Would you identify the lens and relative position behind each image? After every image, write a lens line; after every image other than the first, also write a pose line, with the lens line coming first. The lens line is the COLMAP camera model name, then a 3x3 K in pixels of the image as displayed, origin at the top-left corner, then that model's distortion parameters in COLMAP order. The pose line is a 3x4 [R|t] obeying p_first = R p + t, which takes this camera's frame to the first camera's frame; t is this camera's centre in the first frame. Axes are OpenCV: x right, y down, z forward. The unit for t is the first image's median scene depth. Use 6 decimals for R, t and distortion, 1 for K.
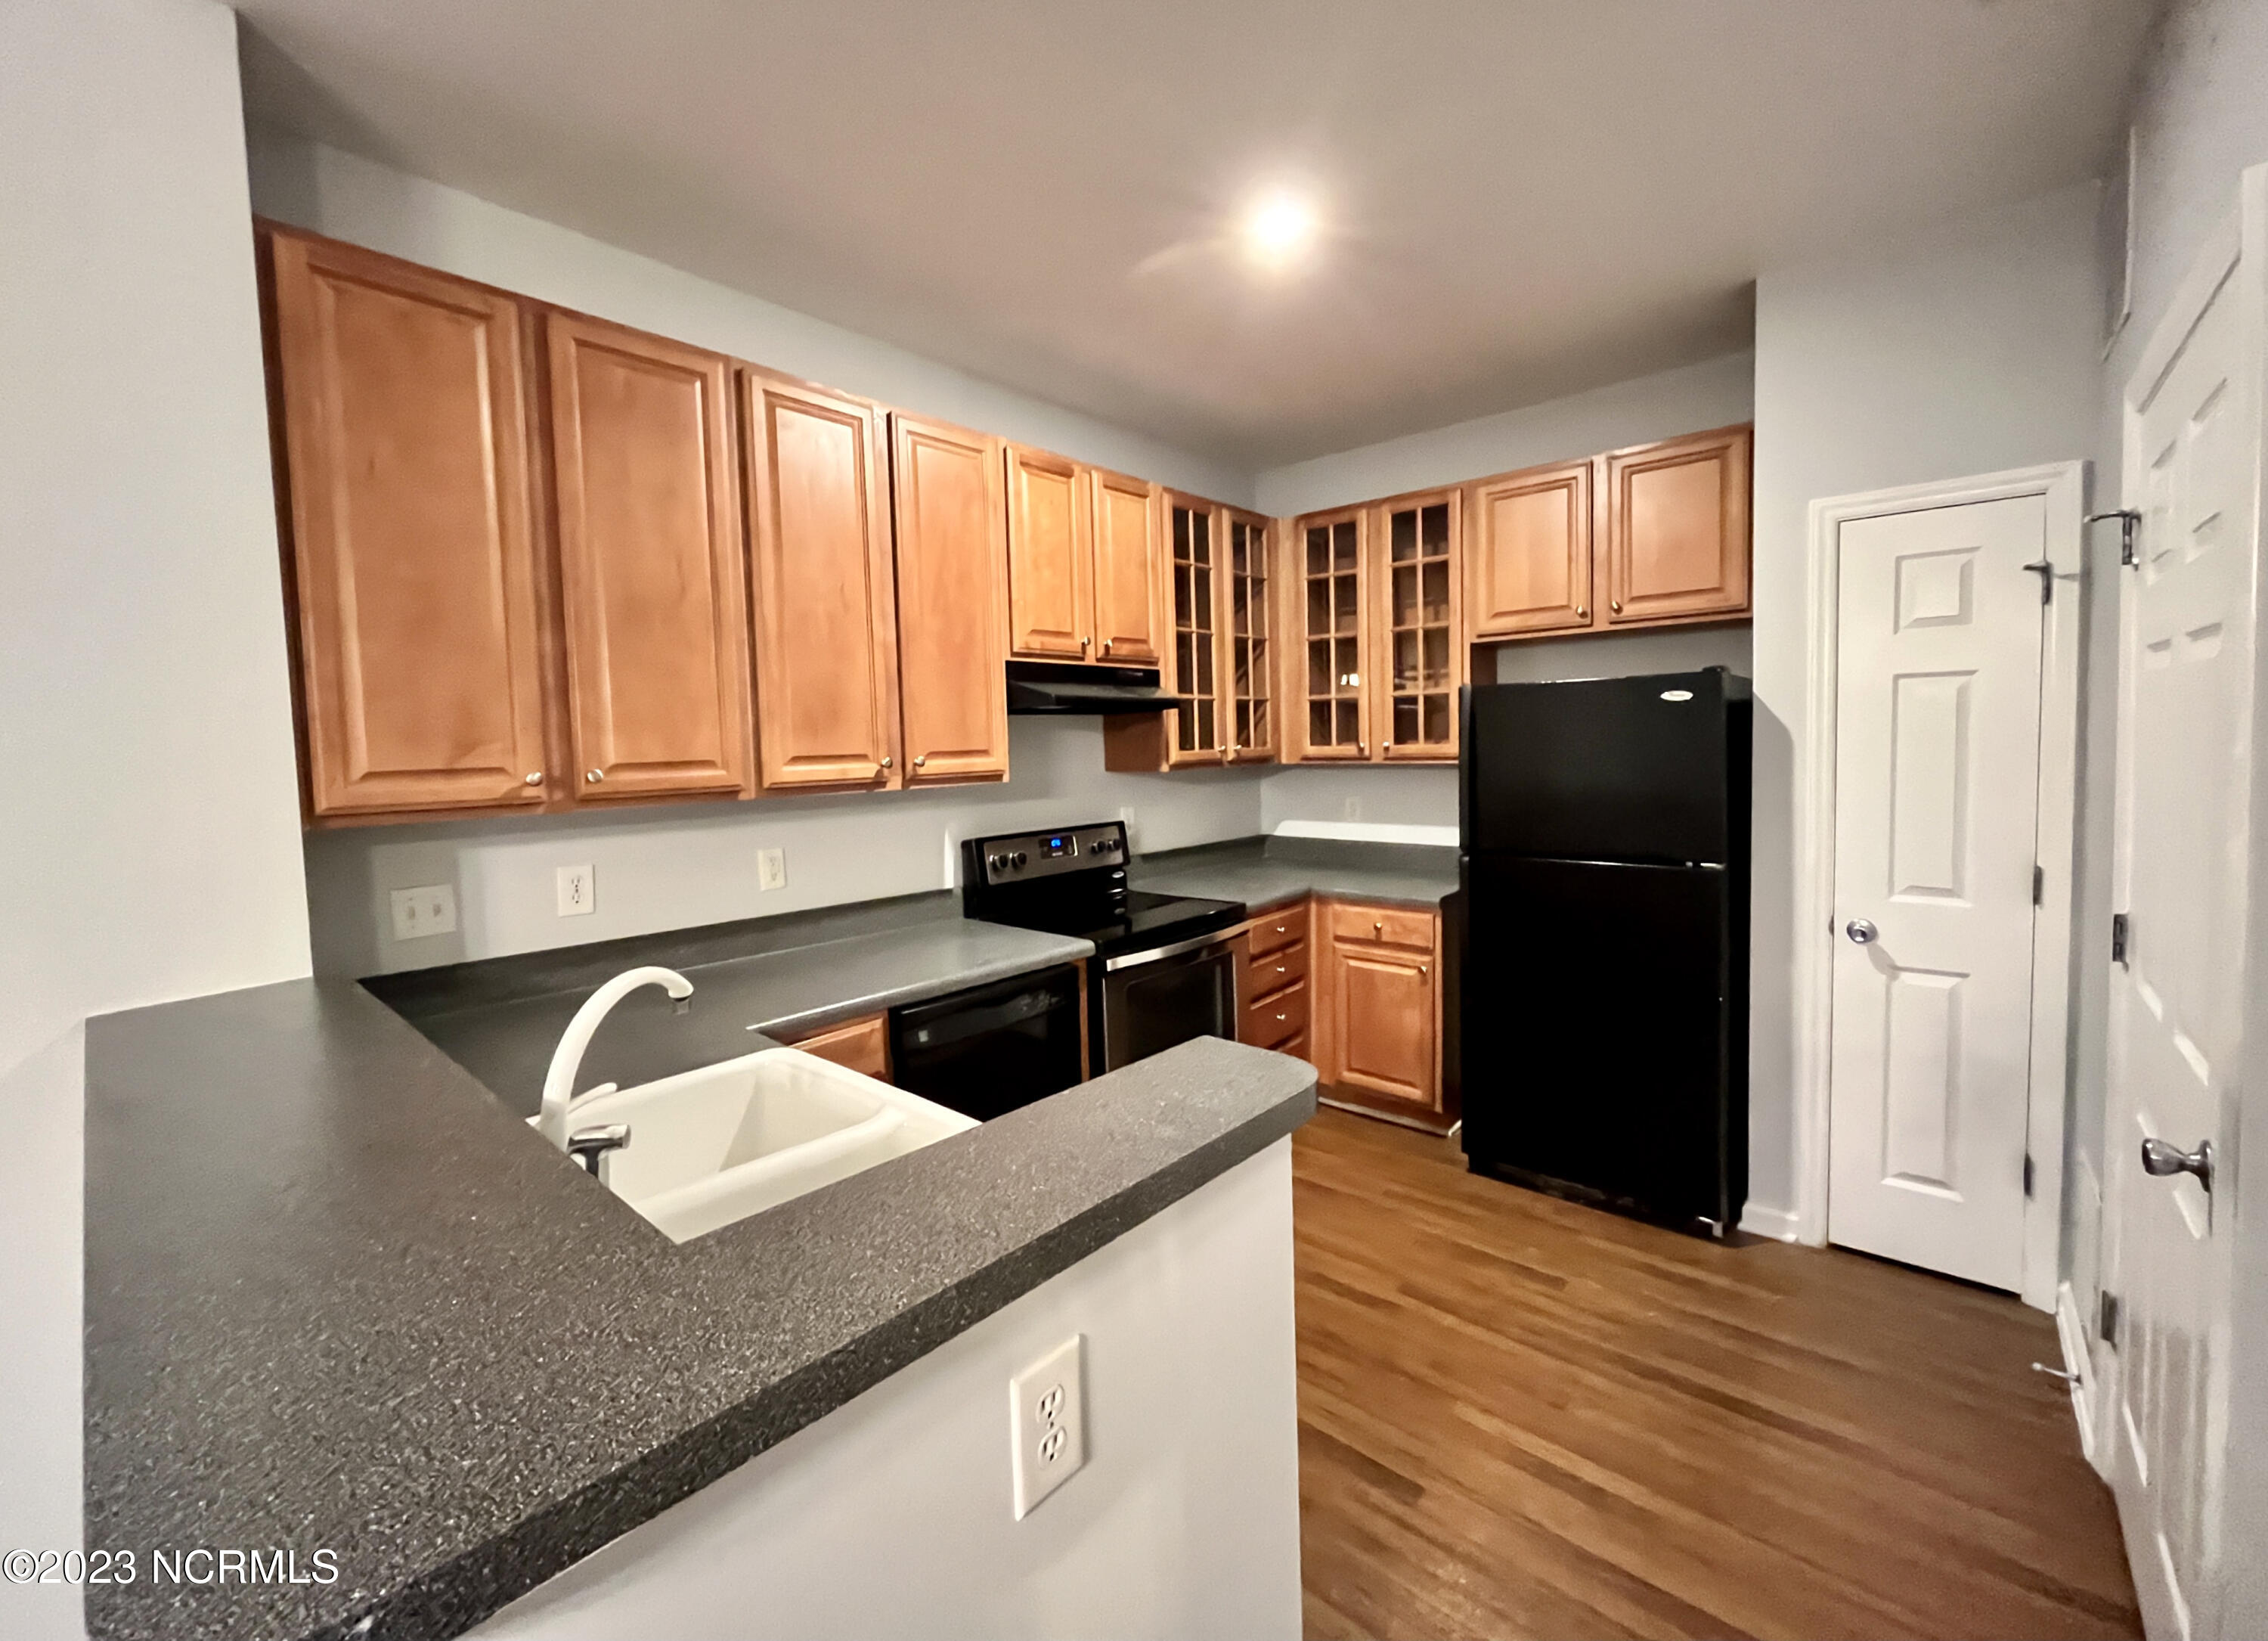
lens RADIAL K [[921.1, 0, 1132.8], [0, 921.1, 790.9], [0, 0, 1]] dist [-0.000872, -0.000785]
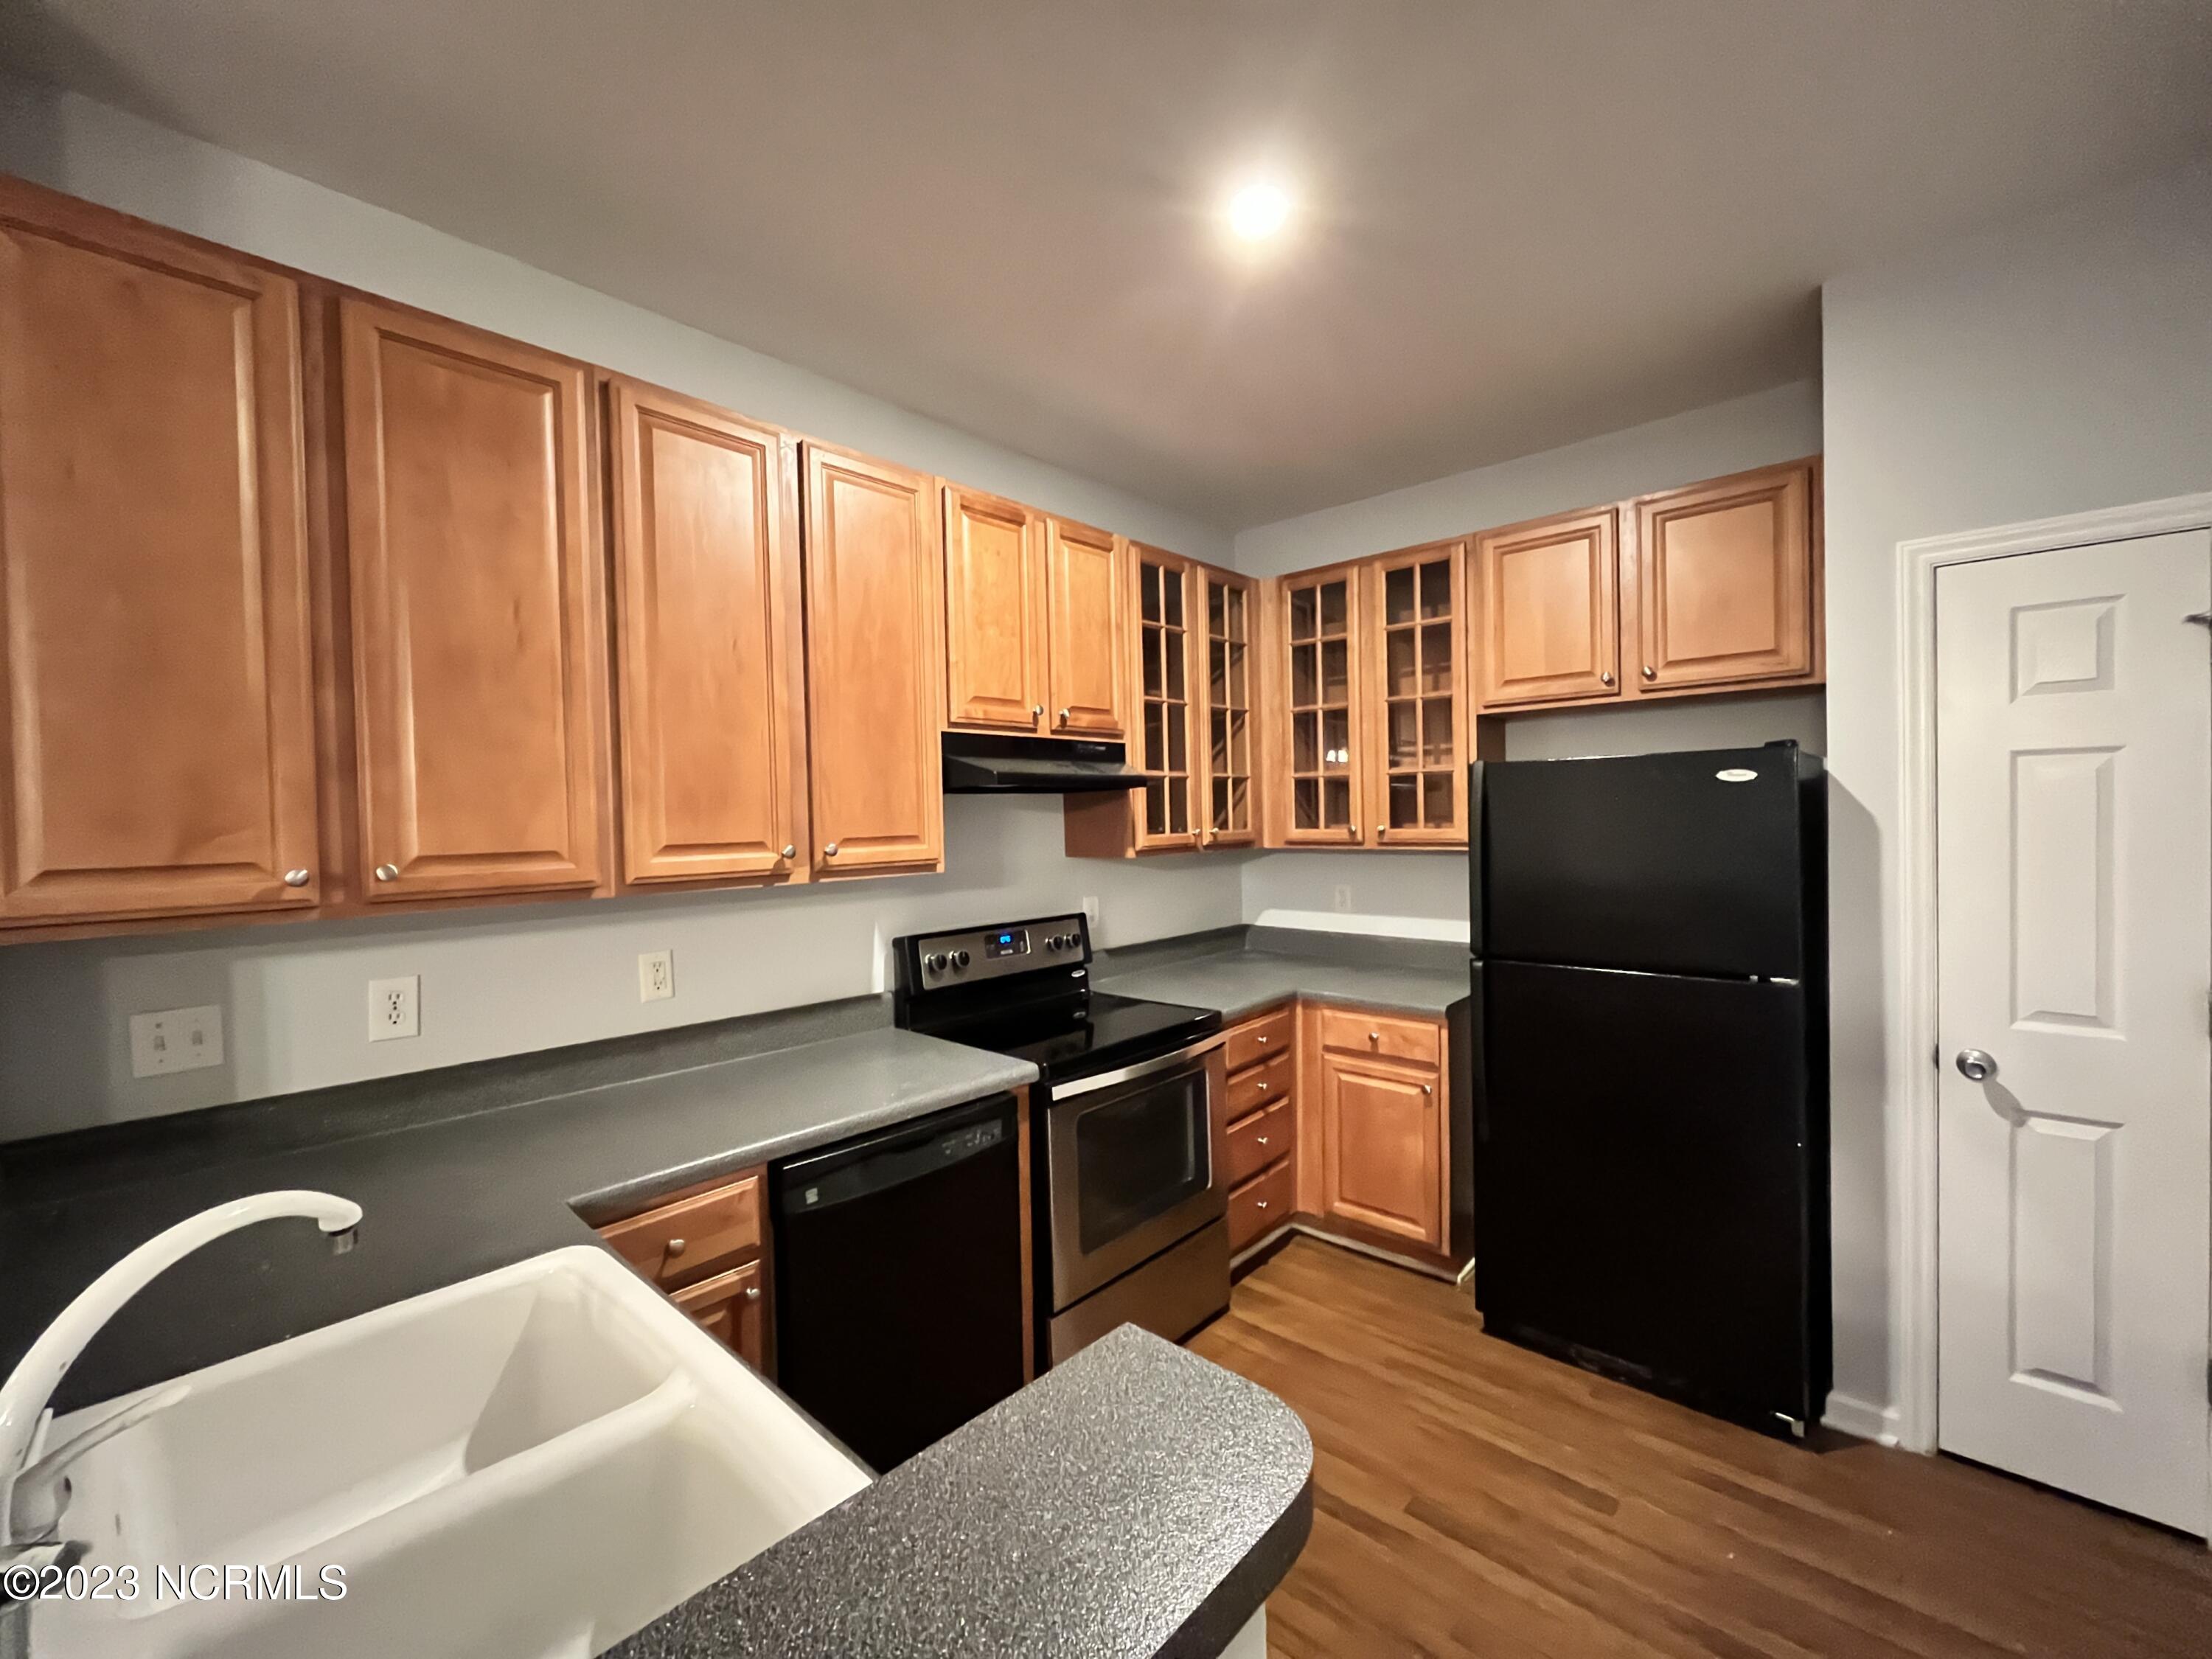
lens RADIAL K [[897.6, 0, 1105.8], [0, 897.6, 831.1], [0, 0, 1]] dist [-0.002514, 0.000446]
pose [[0.999837, 0.004811, -0.017381, 0.026689], [-0.005436, 0.999332, -0.036145, -0.016134], [0.017195, 0.036234, 0.999195, 0.142493]]
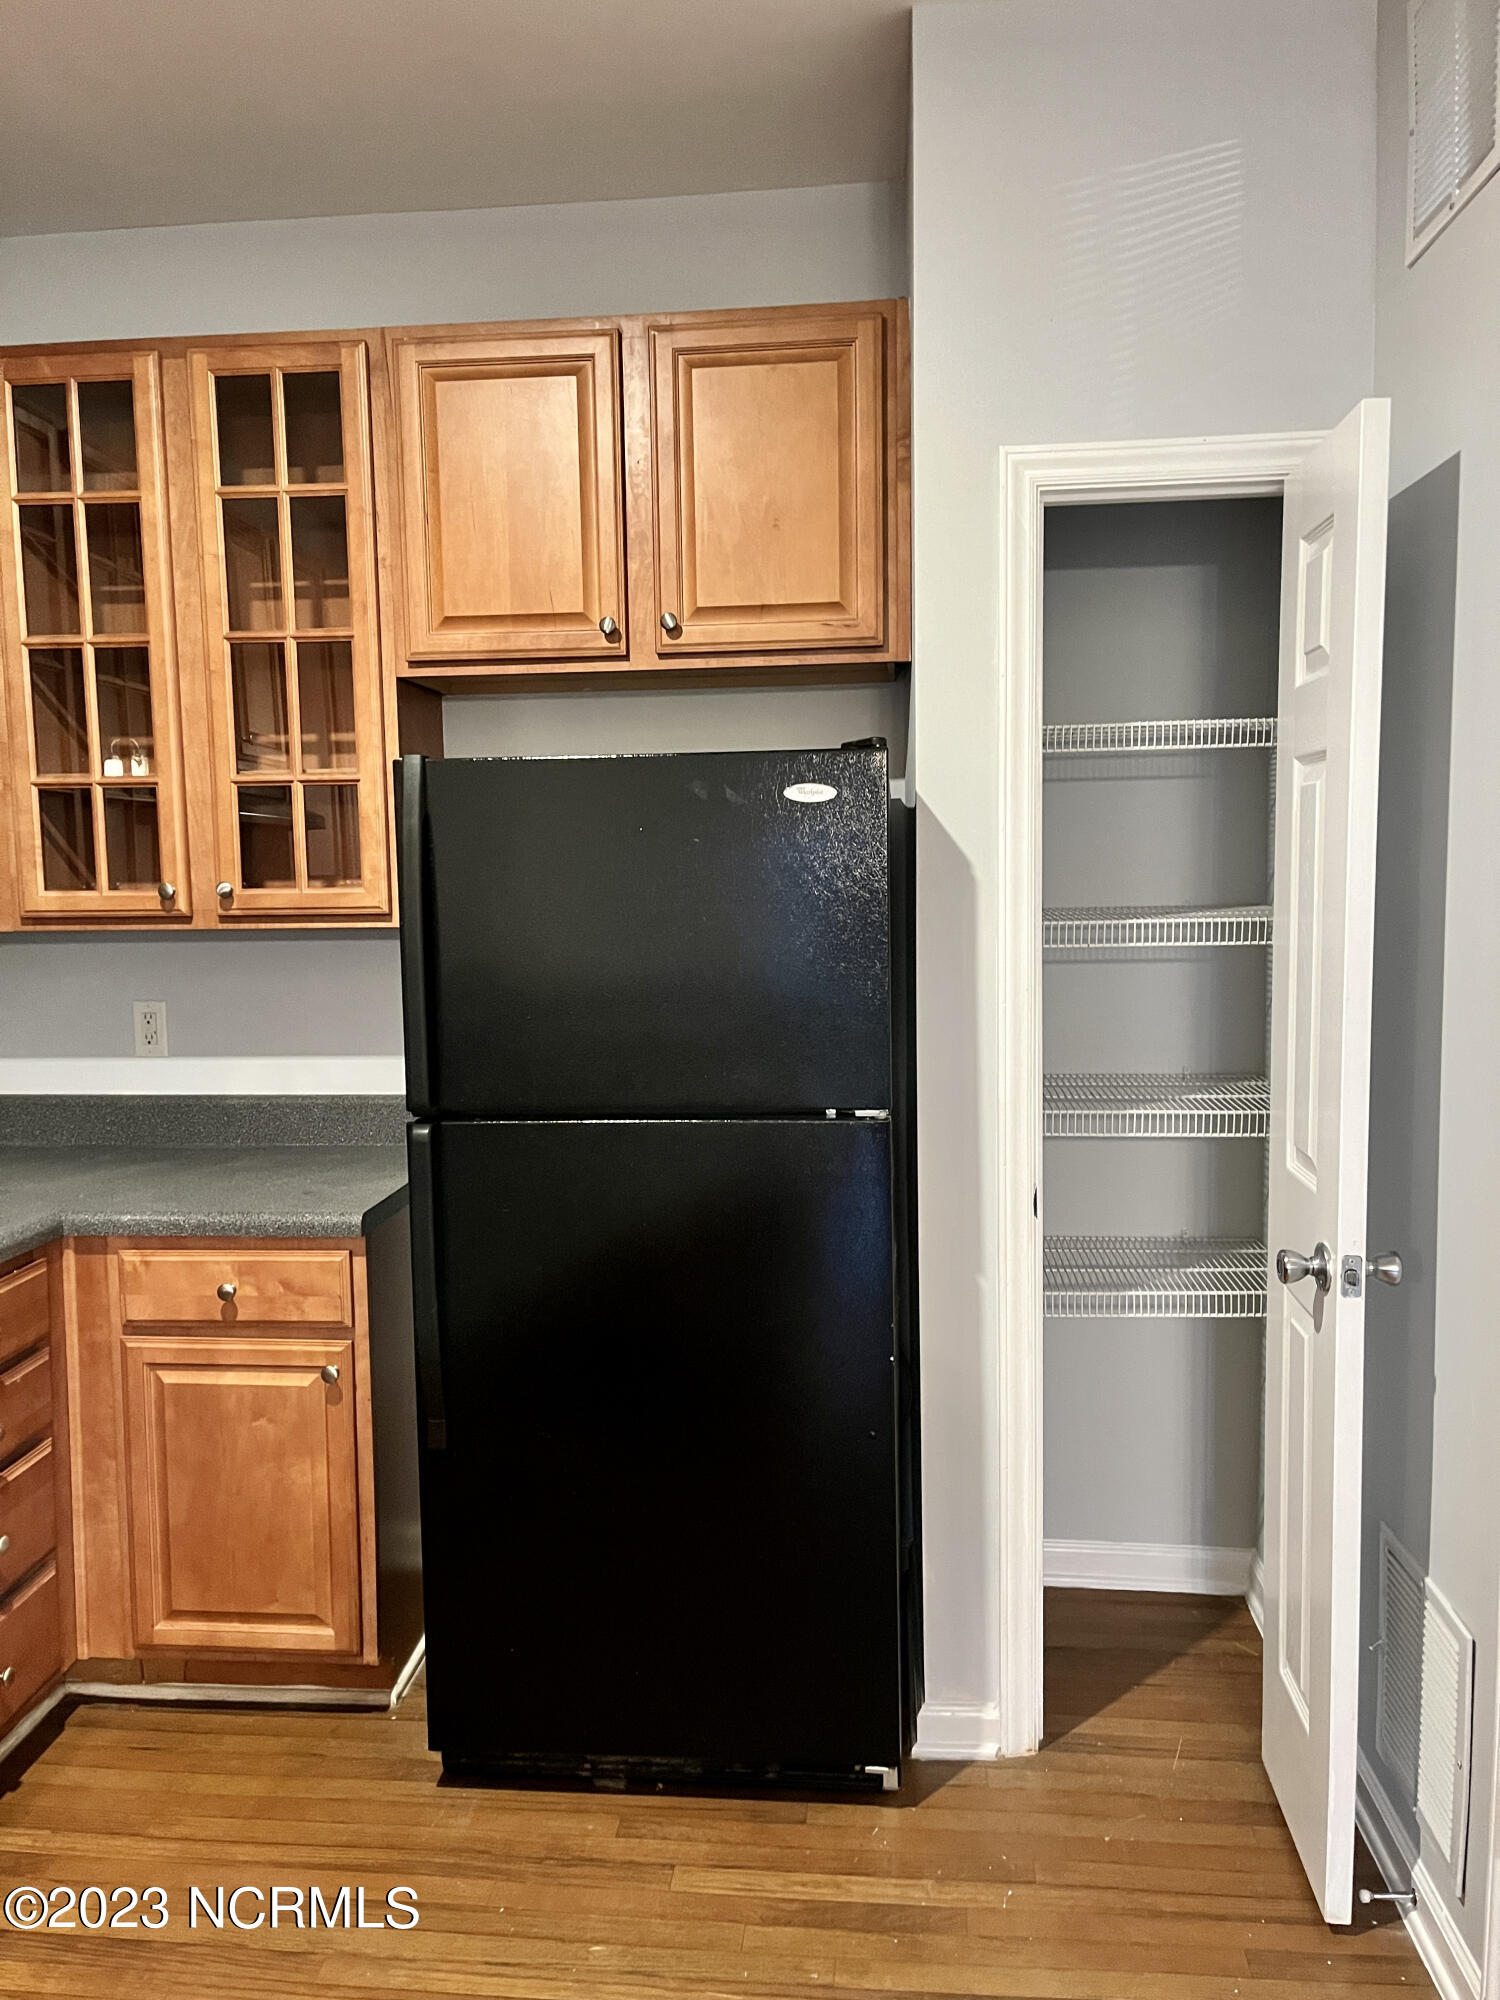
lens RADIAL K [[1520.9, 0, 731.7], [0, 1520.9, 1017.5], [0, 0, 1]] dist [0.065222, -0.072537]
pose [[0.815764, -0.042378, 0.576831, 0.041942], [0.027076, 0.999017, 0.035103, -0.006207], [-0.577751, -0.013017, 0.816109, 0.254660]]
